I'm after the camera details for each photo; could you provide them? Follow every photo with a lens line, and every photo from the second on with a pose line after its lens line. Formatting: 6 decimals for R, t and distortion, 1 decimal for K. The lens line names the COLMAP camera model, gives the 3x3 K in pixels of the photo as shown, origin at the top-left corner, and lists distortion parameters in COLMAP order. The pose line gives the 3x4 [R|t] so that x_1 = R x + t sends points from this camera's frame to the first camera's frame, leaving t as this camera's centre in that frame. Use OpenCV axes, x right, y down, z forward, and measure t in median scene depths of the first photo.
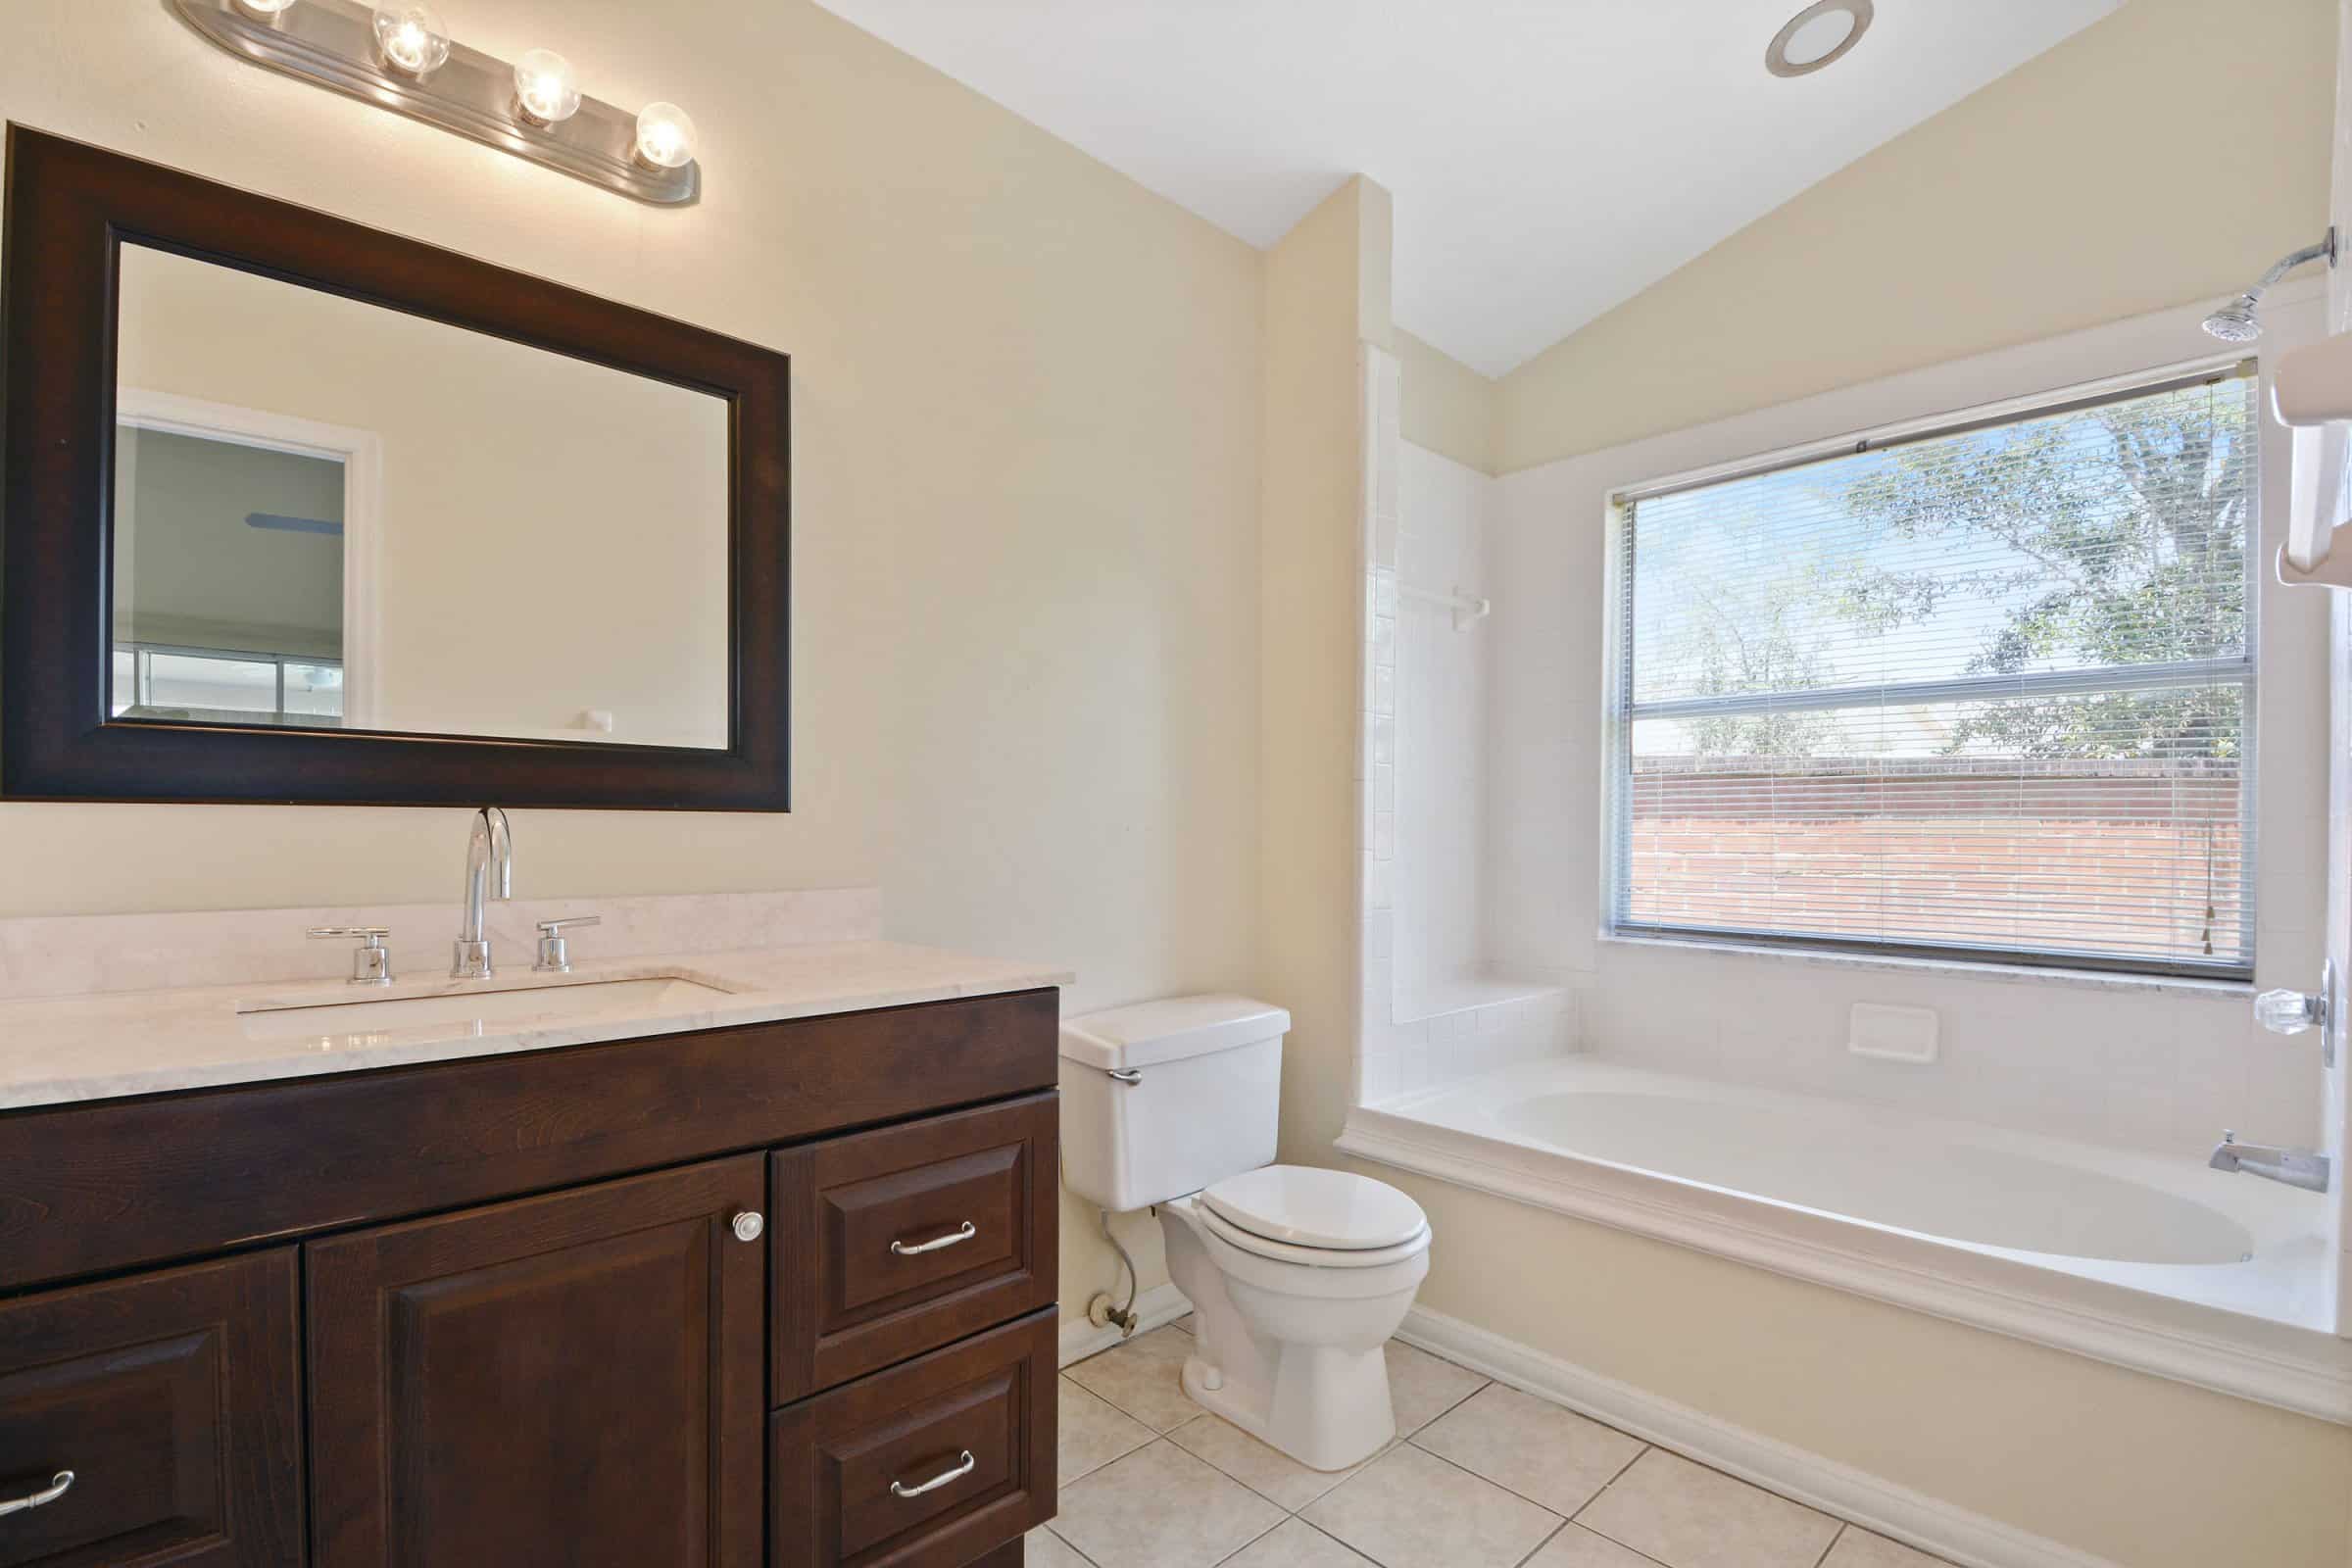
lens RADIAL K [[1080.6, 0, 1173.3], [0, 1080.6, 808.6], [0, 0, 1]] dist [-0.025152, -0.000251]
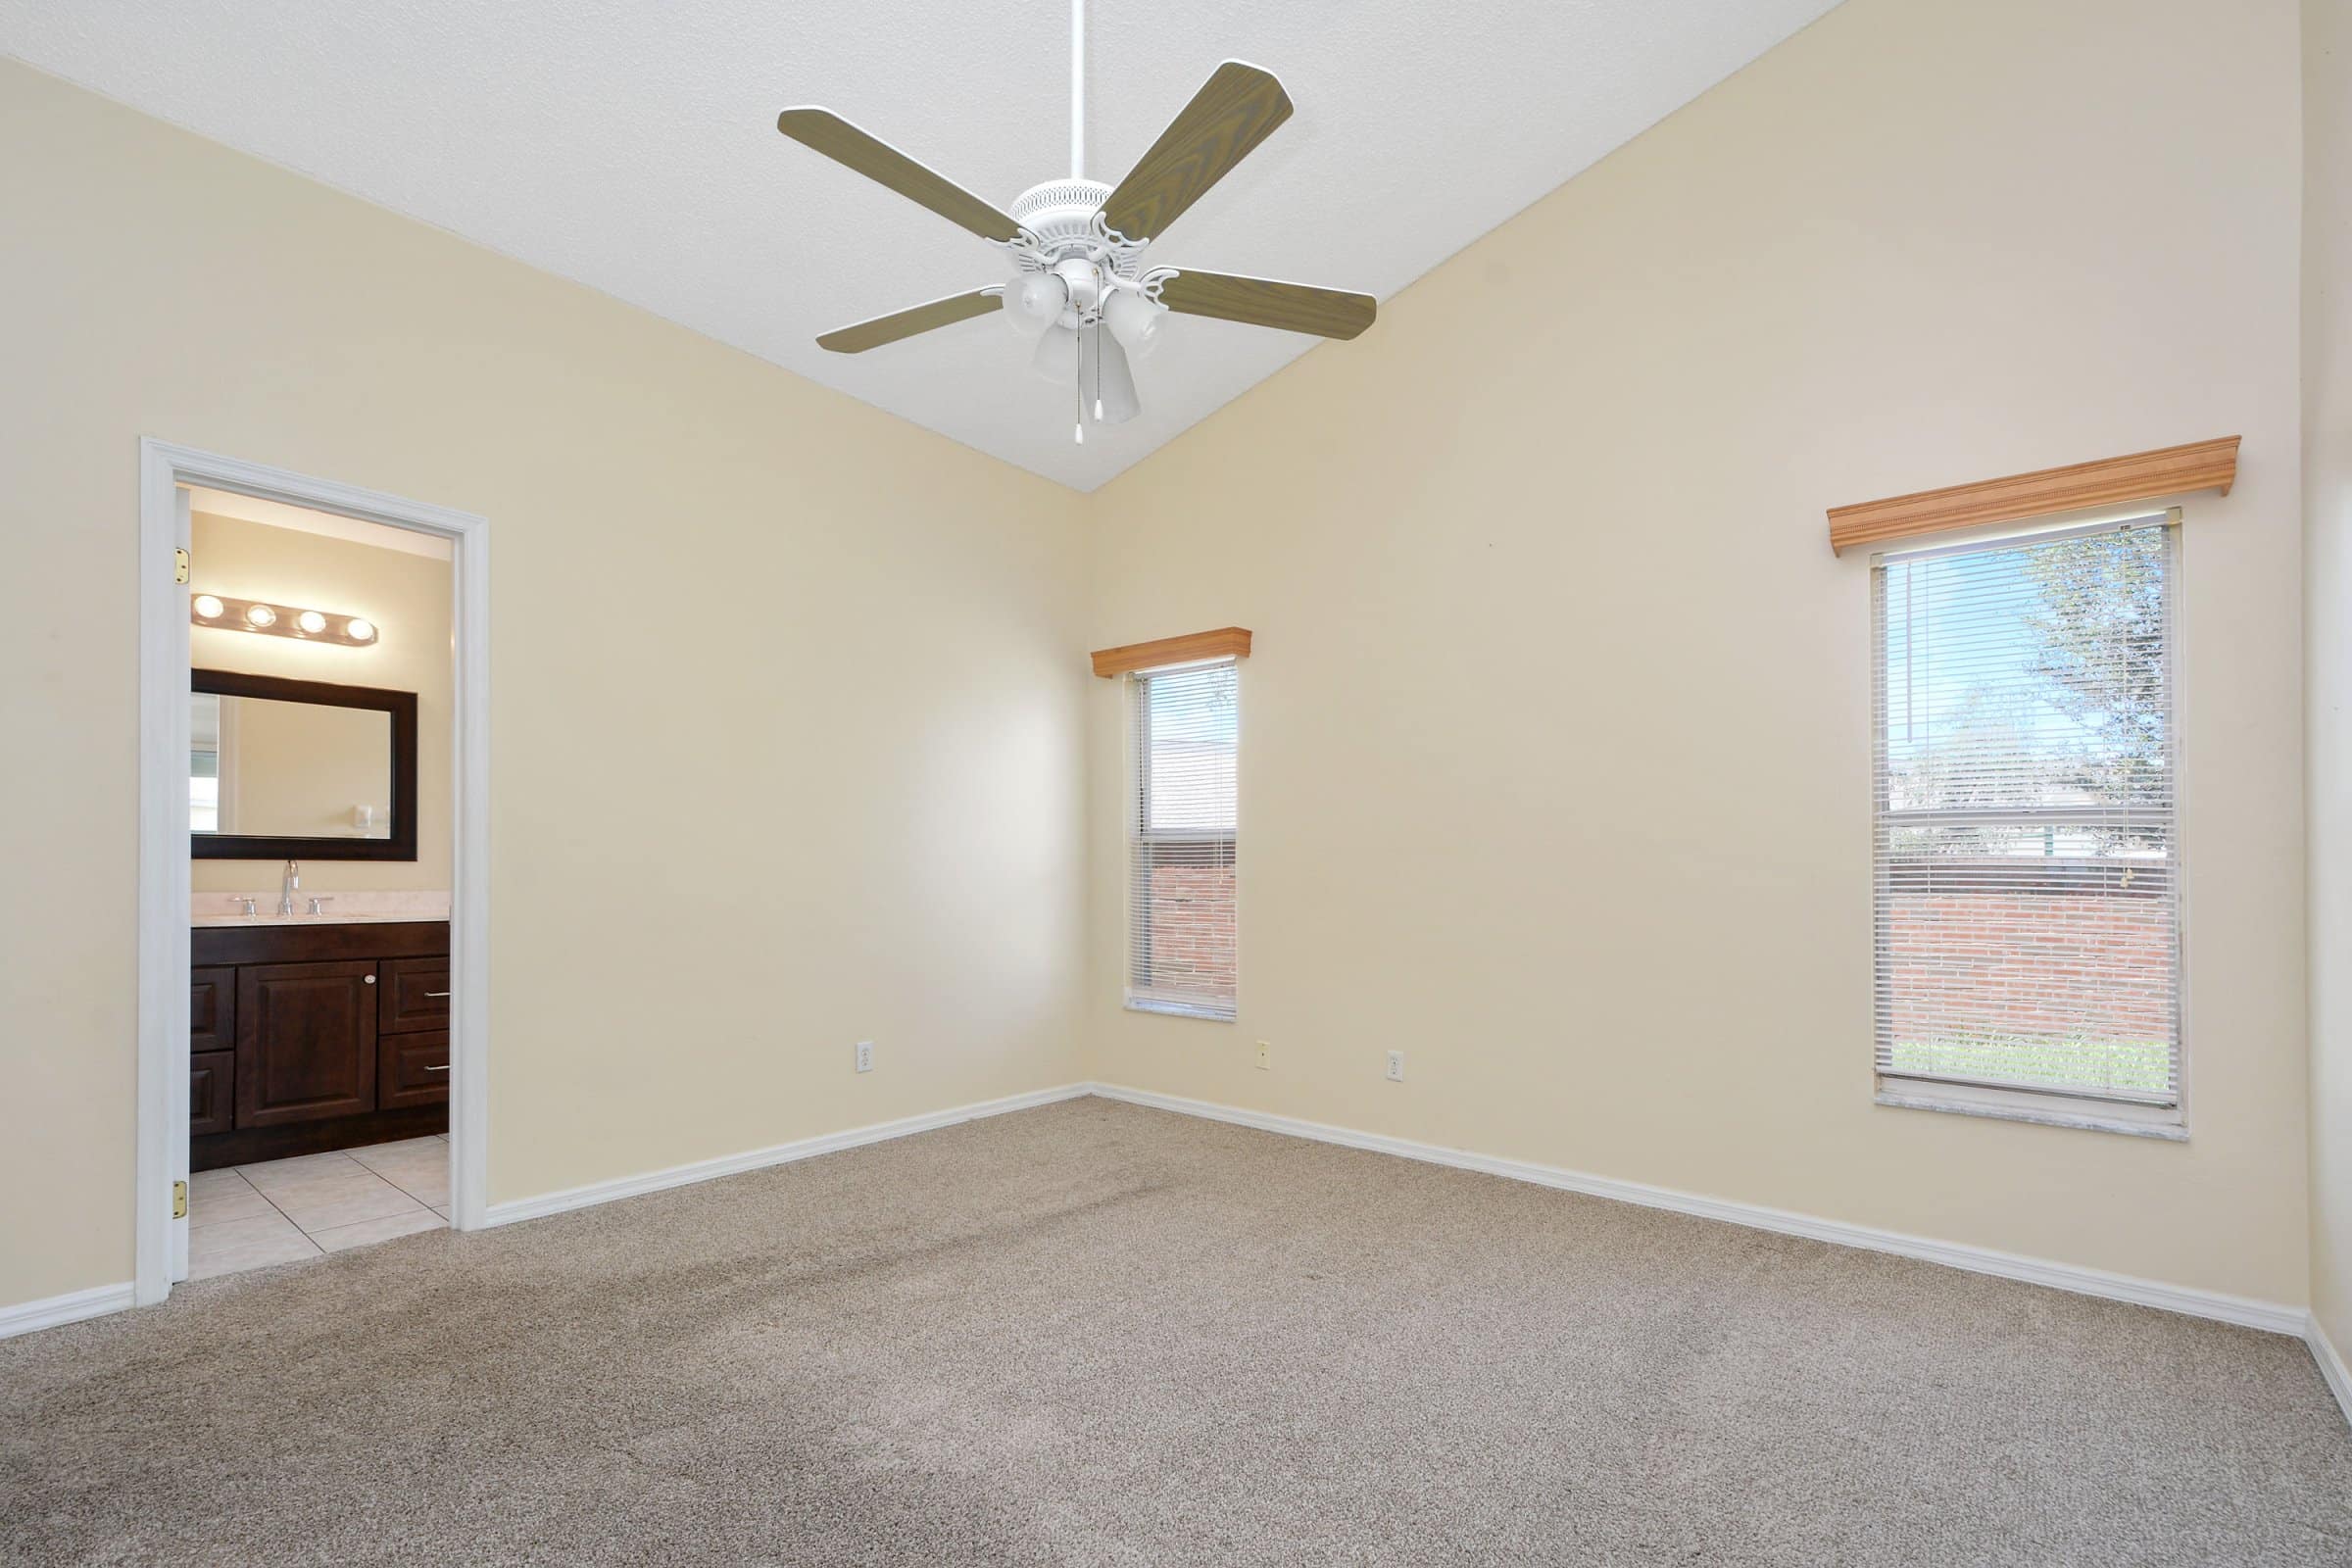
lens RADIAL K [[1058.8, 0, 1168.9], [0, 1058.8, 842.1], [0, 0, 1]] dist [0.017509, -0.000204]
pose [[0.993763, 0.003059, 0.111471, 1.443098], [-0.001389, 0.999886, -0.015063, -0.009768], [-0.111504, 0.014814, 0.993654, -2.217857]]
